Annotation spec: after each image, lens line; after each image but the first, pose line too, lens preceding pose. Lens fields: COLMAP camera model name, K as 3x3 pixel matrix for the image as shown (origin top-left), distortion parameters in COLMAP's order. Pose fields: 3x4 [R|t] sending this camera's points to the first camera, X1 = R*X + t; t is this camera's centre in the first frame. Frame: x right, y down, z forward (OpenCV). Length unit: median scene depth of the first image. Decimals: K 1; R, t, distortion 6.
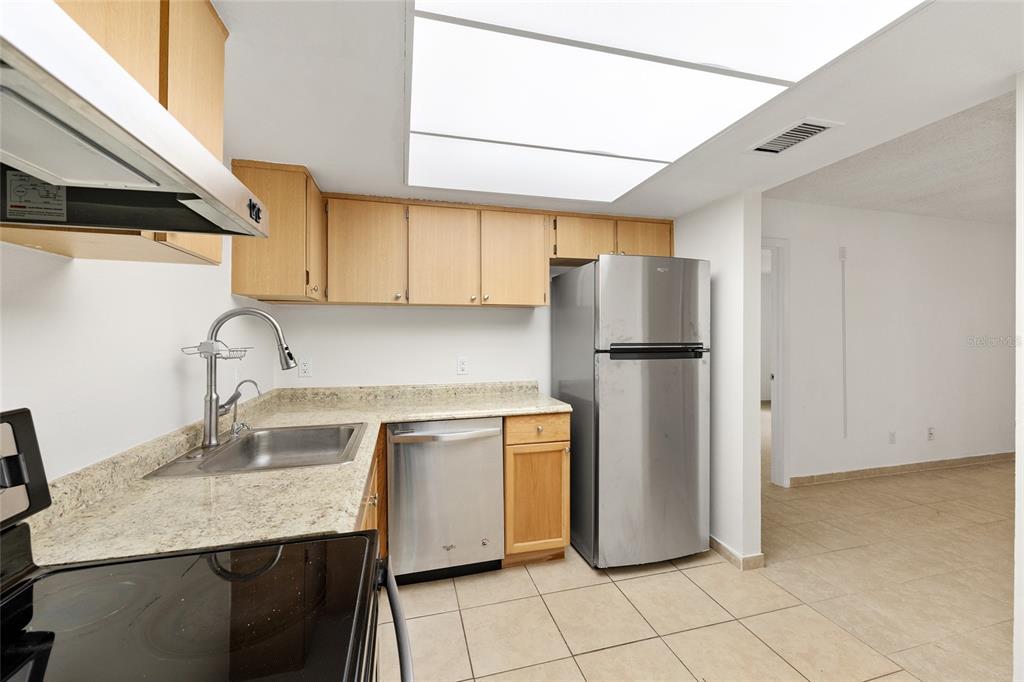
lens RADIAL K [[412.3, 0, 509.9], [0, 412.3, 337.4], [0, 0, 1]] dist [-0.002255, 0.000766]
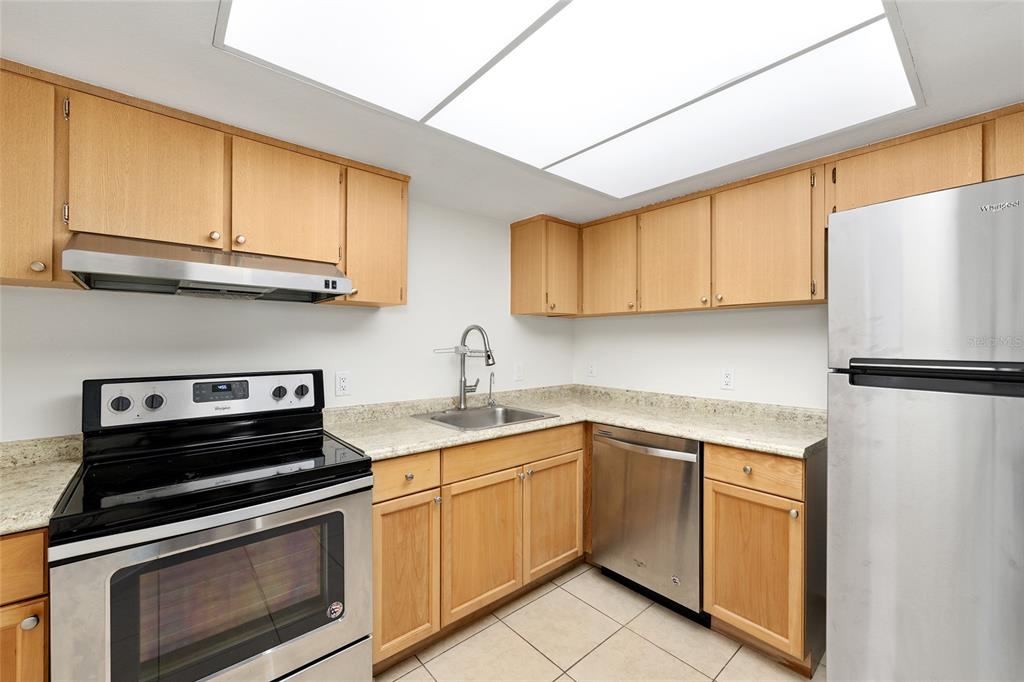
lens RADIAL K [[412.3, 0, 514.8], [0, 412.3, 341.1], [0, 0, 1]] dist [-0.002255, 0.000766]
pose [[0.443856, 0.001765, -0.896097, 0.502897], [-0.007586, 0.999970, -0.001788, -0.004497], [0.896066, 0.007592, 0.443856, 0.267733]]
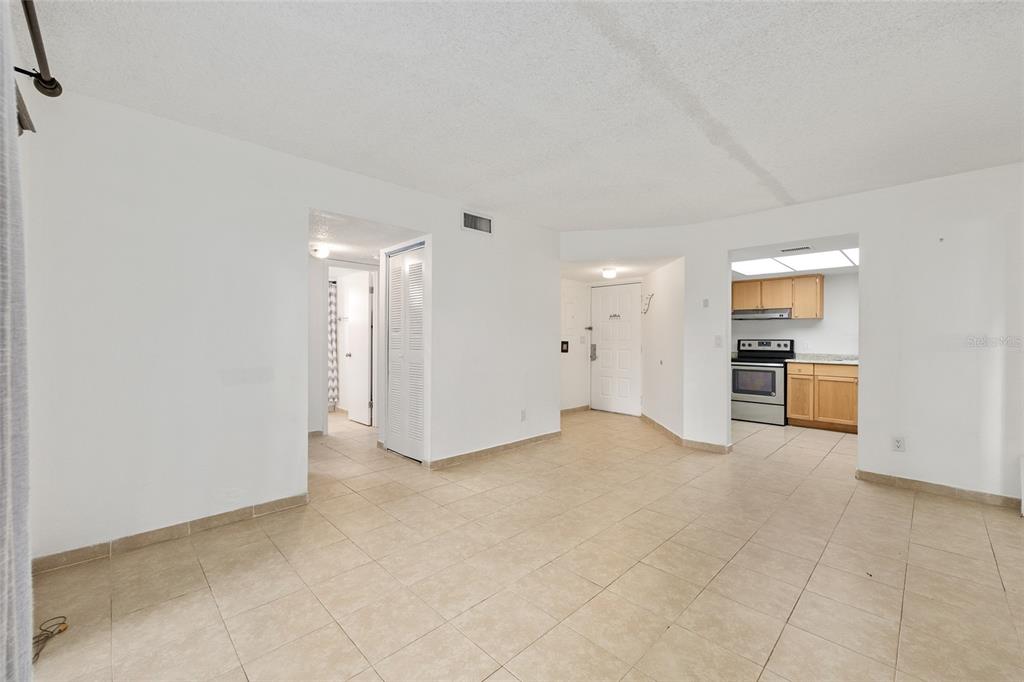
lens RADIAL K [[412.3, 0, 521.7], [0, 412.3, 334.0], [0, 0, 1]] dist [-0.002255, 0.000766]
pose [[-0.862109, -0.010353, -0.506617, 2.267862], [-0.008230, 0.999945, -0.006428, 0.043367], [0.506656, -0.001372, -0.862147, 1.556746]]
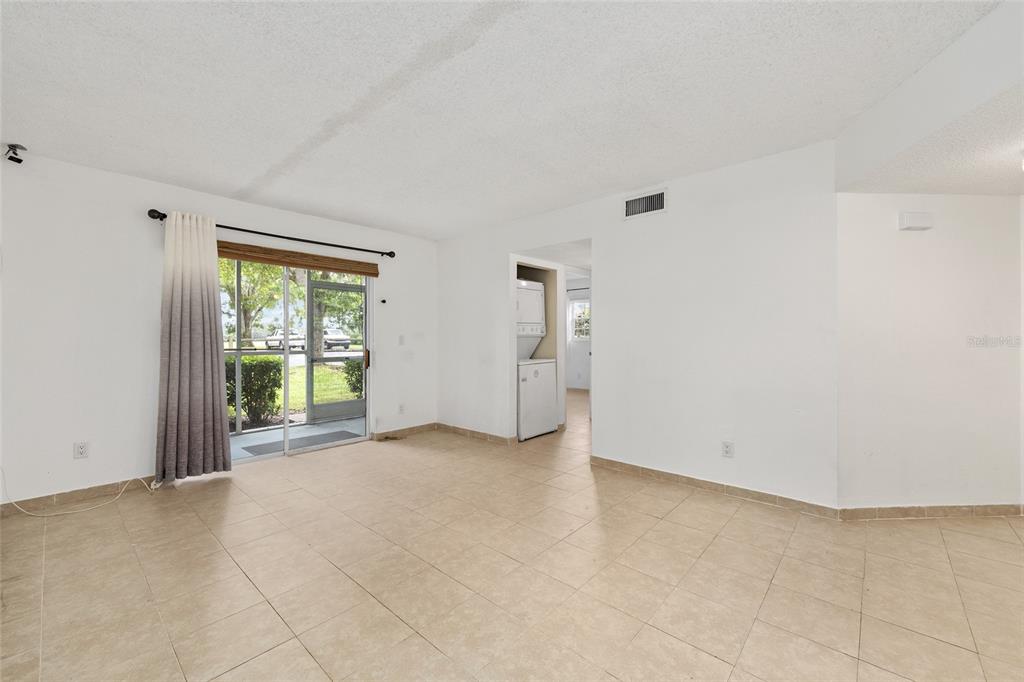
lens RADIAL K [[412.3, 0, 511.9], [0, 412.3, 336.4], [0, 0, 1]] dist [-0.002255, 0.000766]
pose [[-0.551242, 0.003889, 0.834336, 0.691761], [0.007972, 0.999968, 0.000606, 0.042462], [-0.834307, 0.006985, -0.551255, 1.230440]]
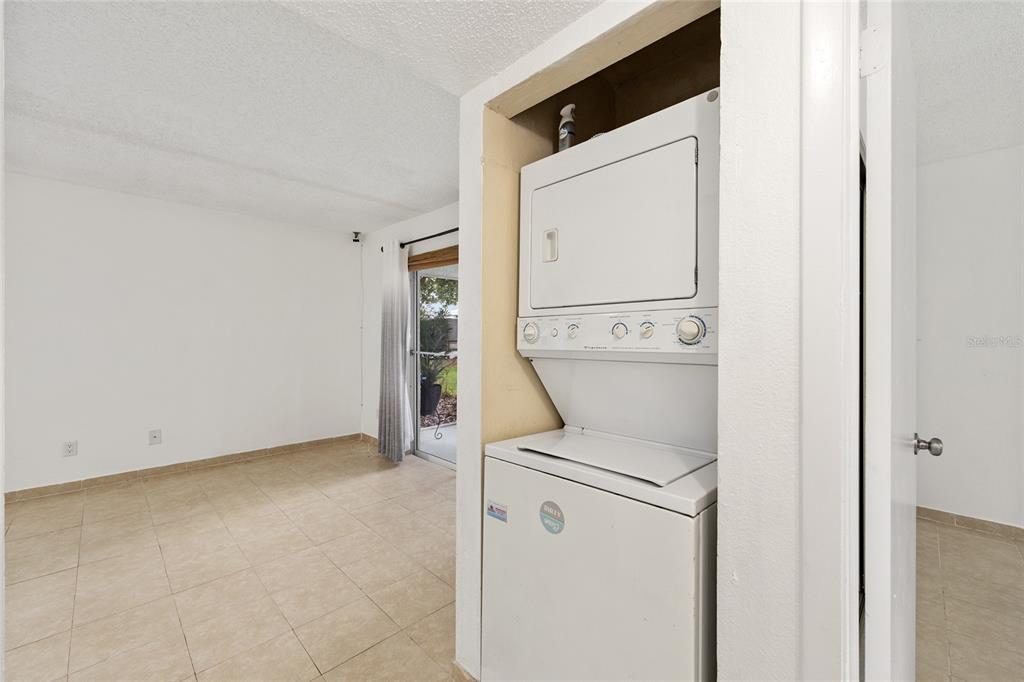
lens RADIAL K [[412.3, 0, 517.0], [0, 412.3, 338.3], [0, 0, 1]] dist [-0.002255, 0.000766]
pose [[0.860698, 0.003032, 0.509106, 1.970509], [-0.003354, 0.999994, -0.000285, 0.023094], [-0.509104, -0.001462, 0.860704, -0.292582]]
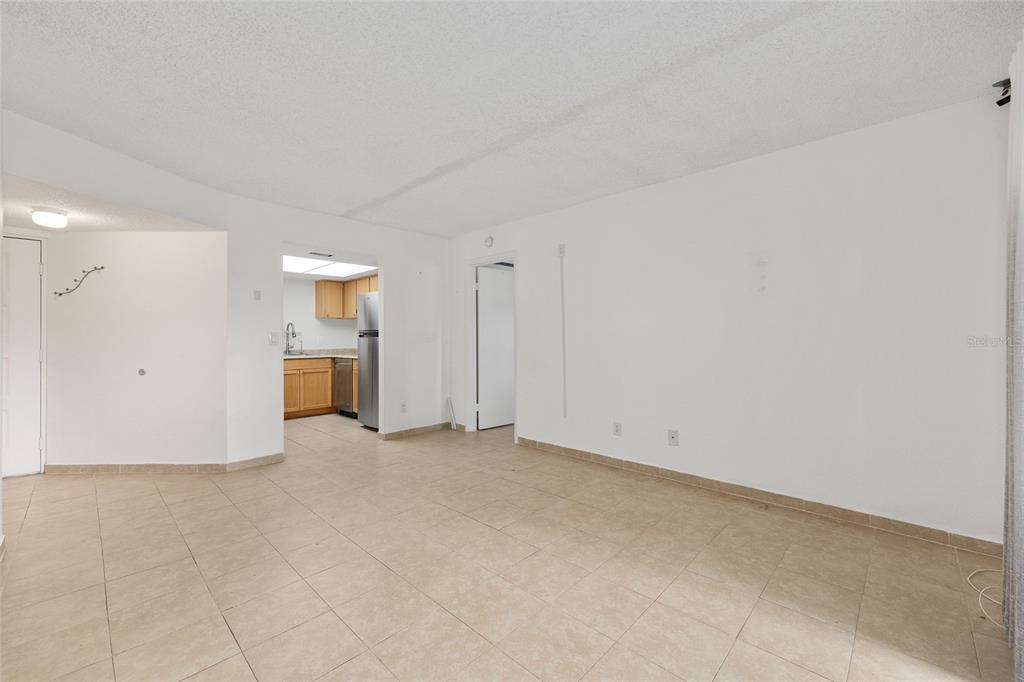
lens RADIAL K [[412.3, 0, 513.1], [0, 412.3, 336.0], [0, 0, 1]] dist [-0.002255, 0.000766]
pose [[0.521629, -0.002868, -0.853168, 2.479475], [-0.001133, 0.999991, -0.004054, 0.048554], [0.853172, 0.003081, 0.521621, 0.449156]]
